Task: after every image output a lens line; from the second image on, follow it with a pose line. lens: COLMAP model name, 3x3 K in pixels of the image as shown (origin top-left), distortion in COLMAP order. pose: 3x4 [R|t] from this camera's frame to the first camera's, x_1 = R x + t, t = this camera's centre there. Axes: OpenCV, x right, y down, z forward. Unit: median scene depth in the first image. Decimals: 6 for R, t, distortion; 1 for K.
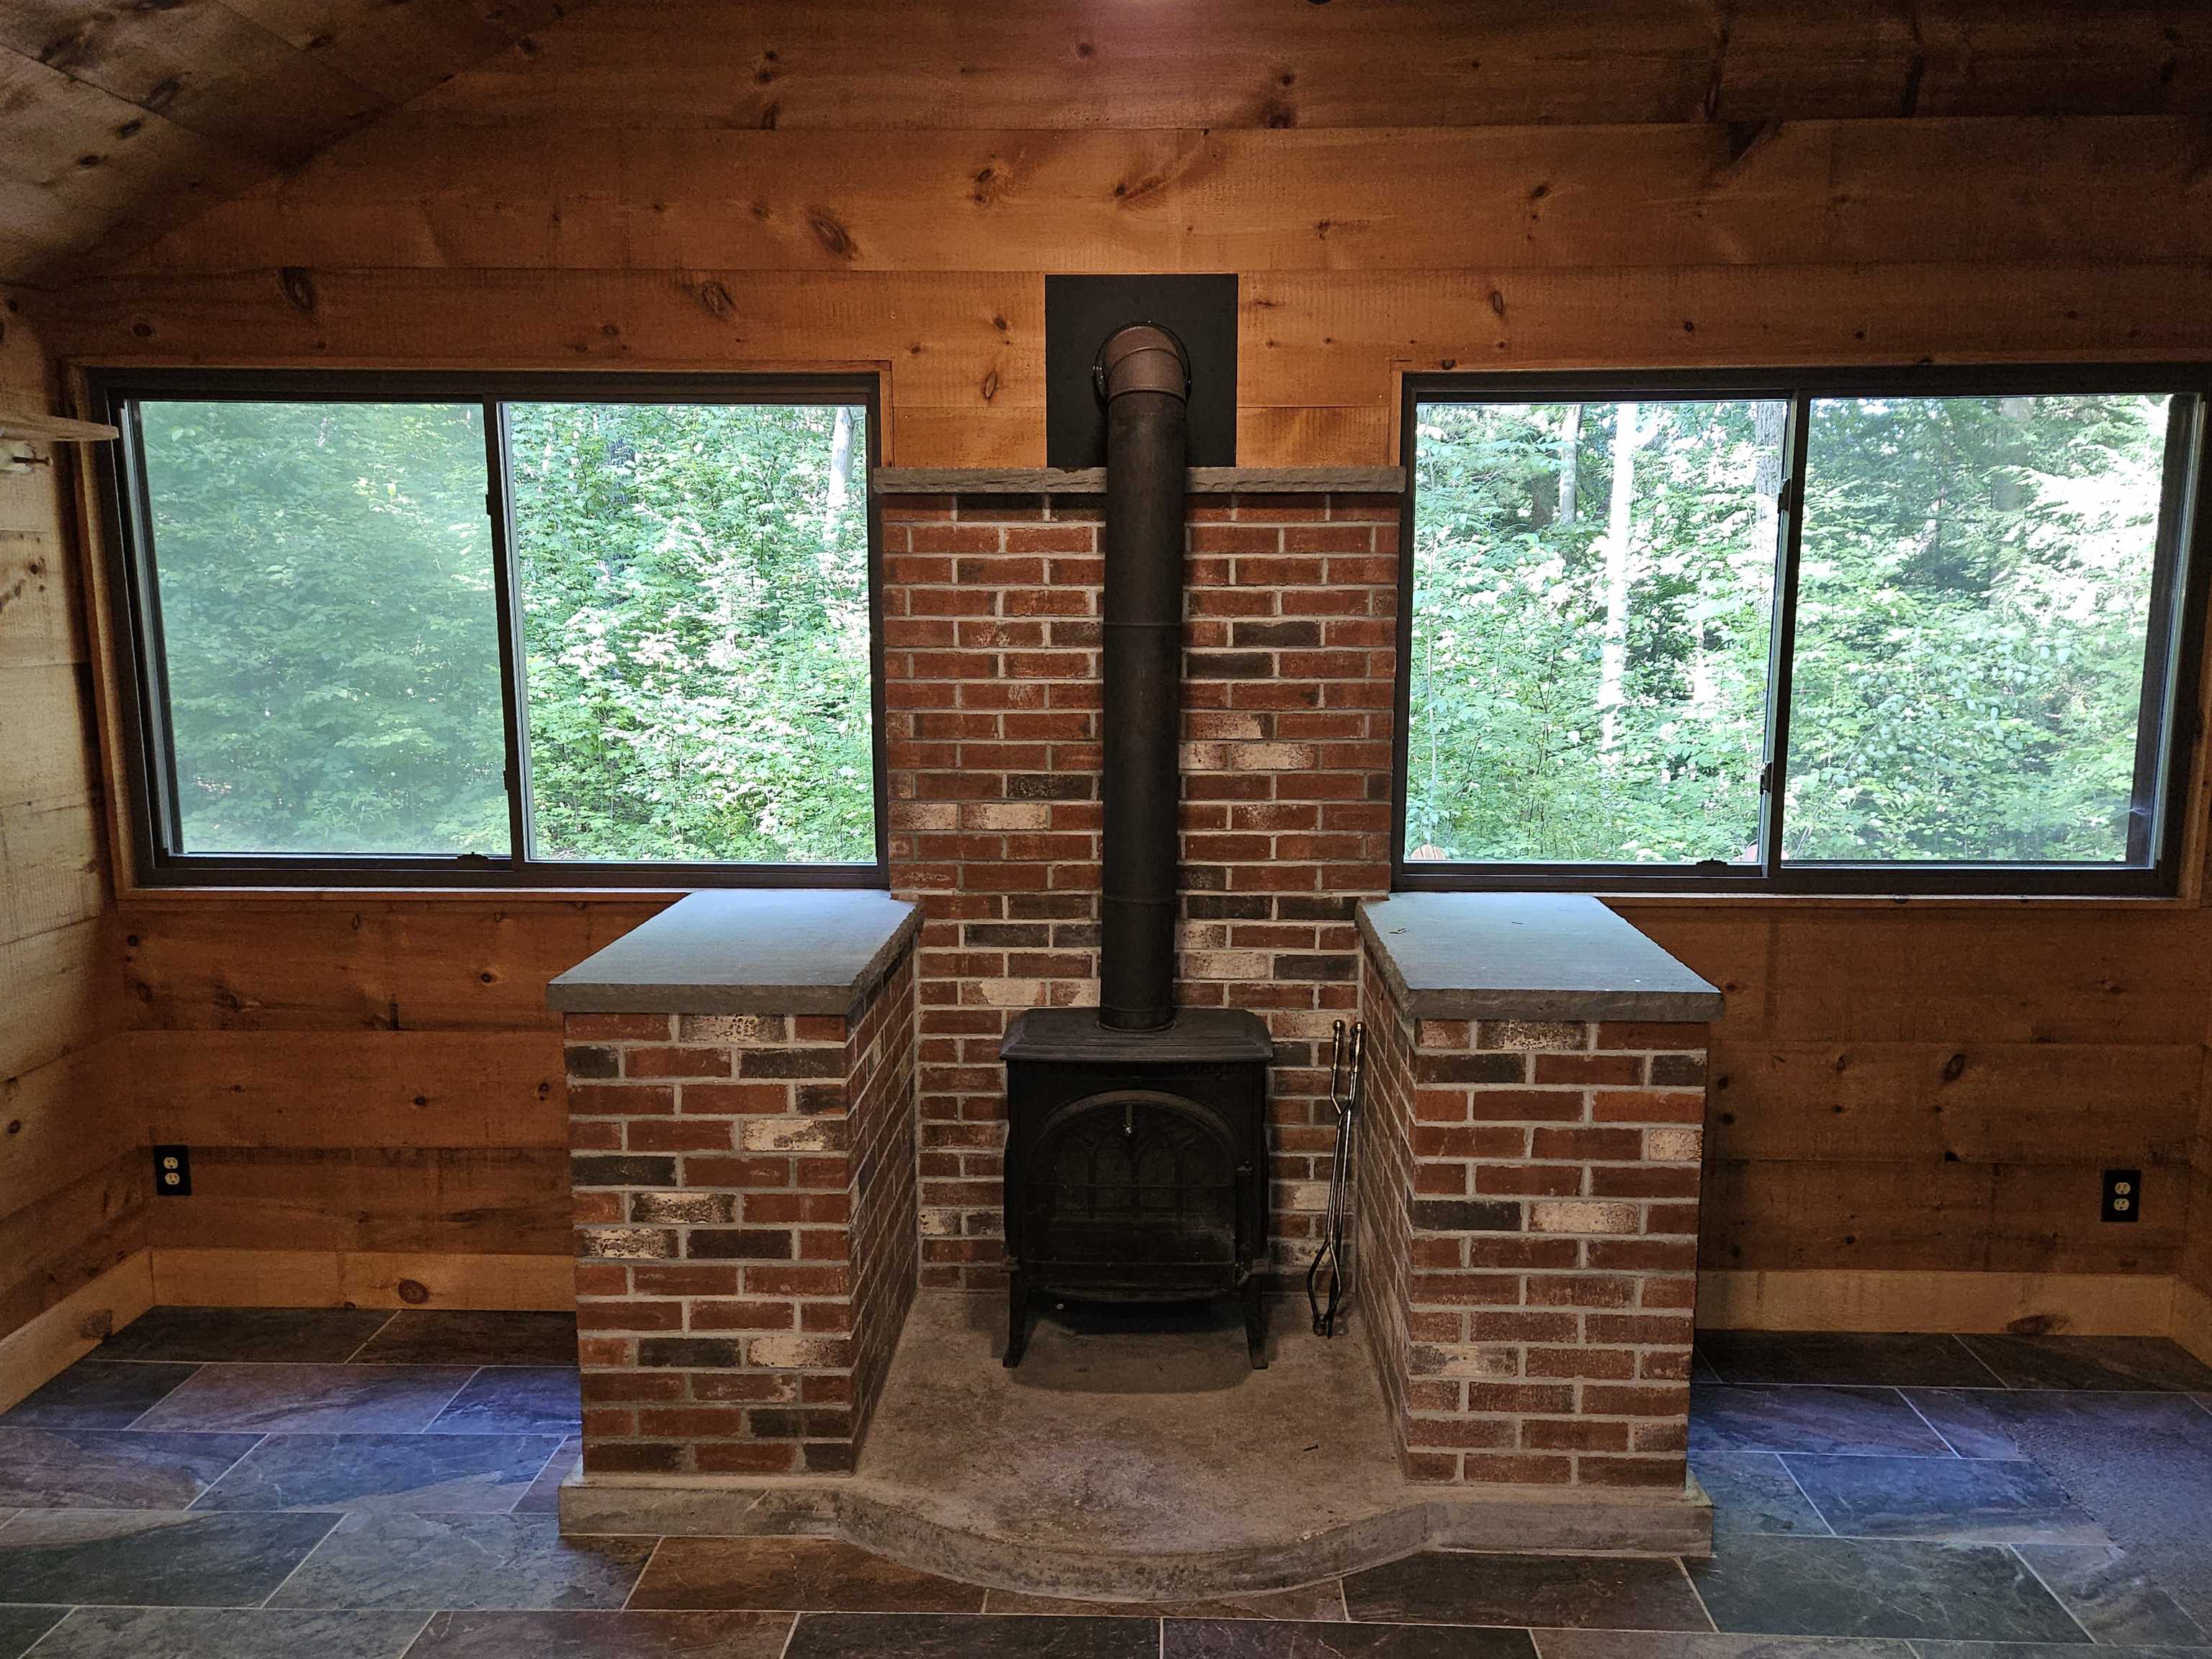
lens RADIAL K [[1677.7, 0, 1126.7], [0, 1677.7, 837.7], [0, 0, 1]] dist [0.080135, -0.075903]
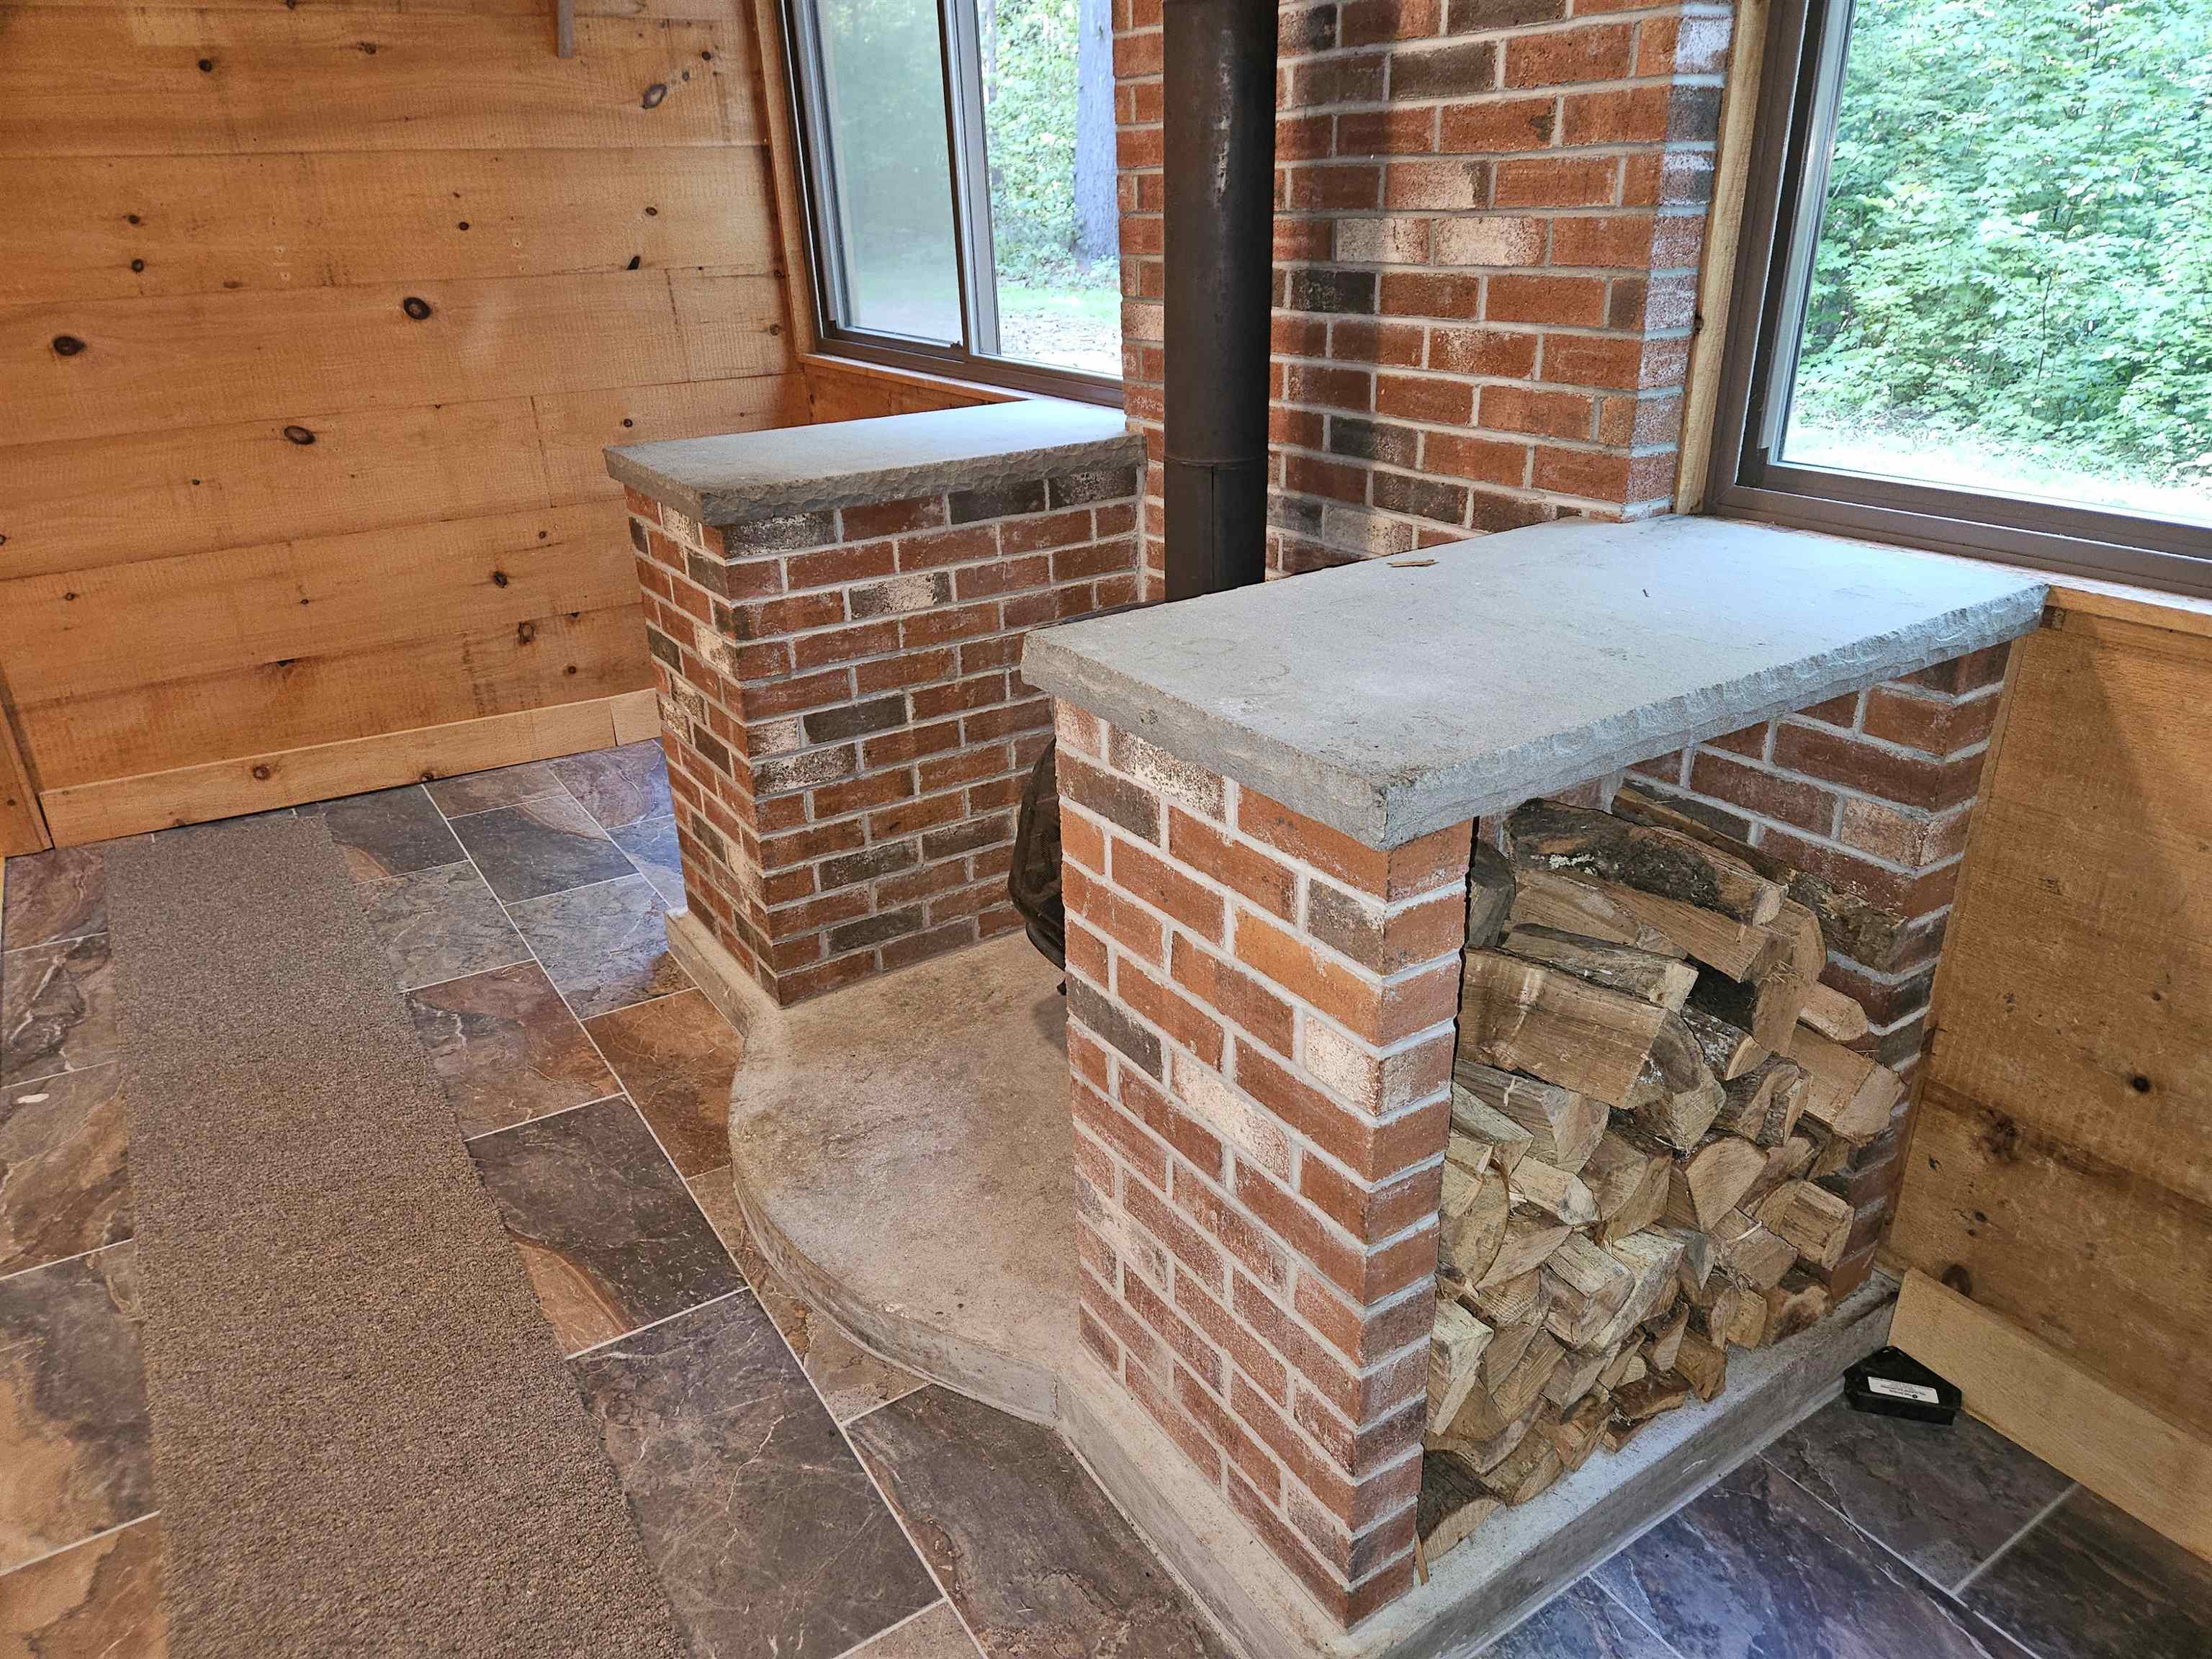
lens RADIAL K [[1488.9, 0, 1106.0], [0, 1488.9, 829.5], [0, 0, 1]] dist [0.092560, -0.095409]
pose [[0.563864, 0.311272, -0.764962, 0.492069], [-0.087283, 0.943526, 0.319594, -0.012155], [0.821242, -0.113439, 0.559189, 0.587123]]
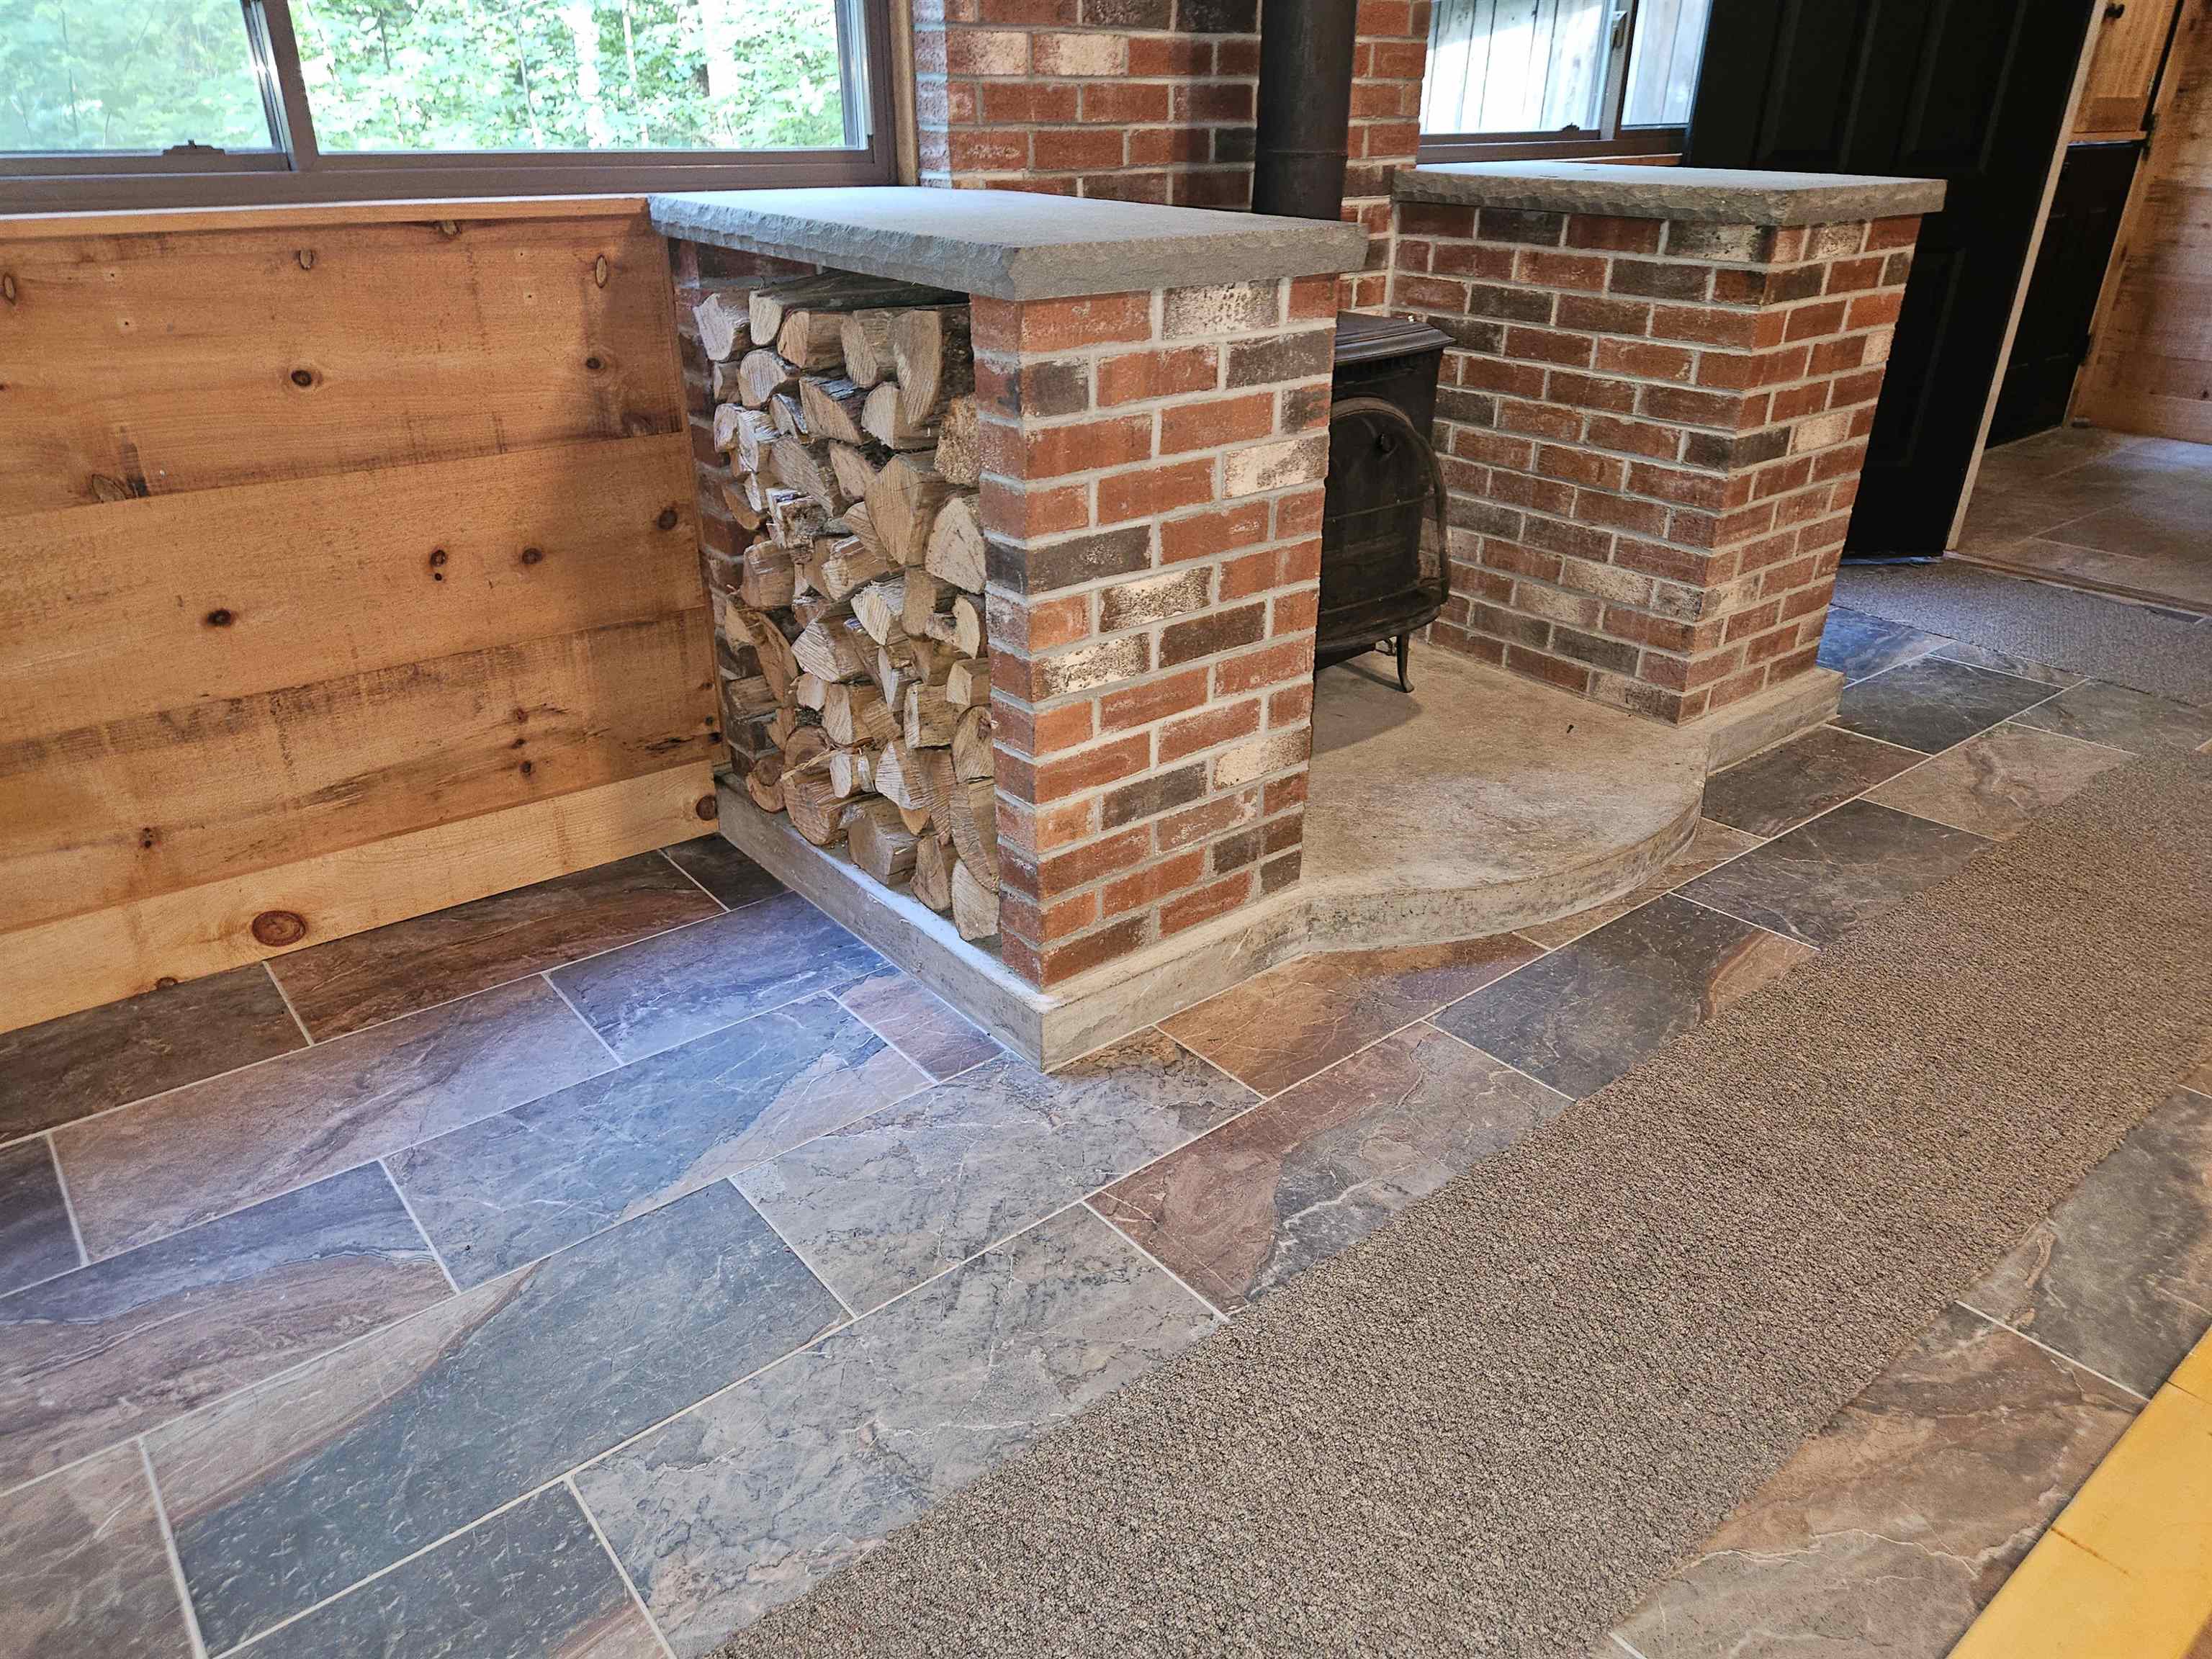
lens RADIAL K [[1477.5, 0, 1112.7], [0, 1477.5, 848.4], [0, 0, 1]] dist [0.086275, -0.090361]
pose [[0.760362, -0.290880, 0.580723, -0.556217], [0.089506, 0.932505, 0.349891, 0.083888], [-0.643303, -0.214066, 0.735076, 0.455034]]
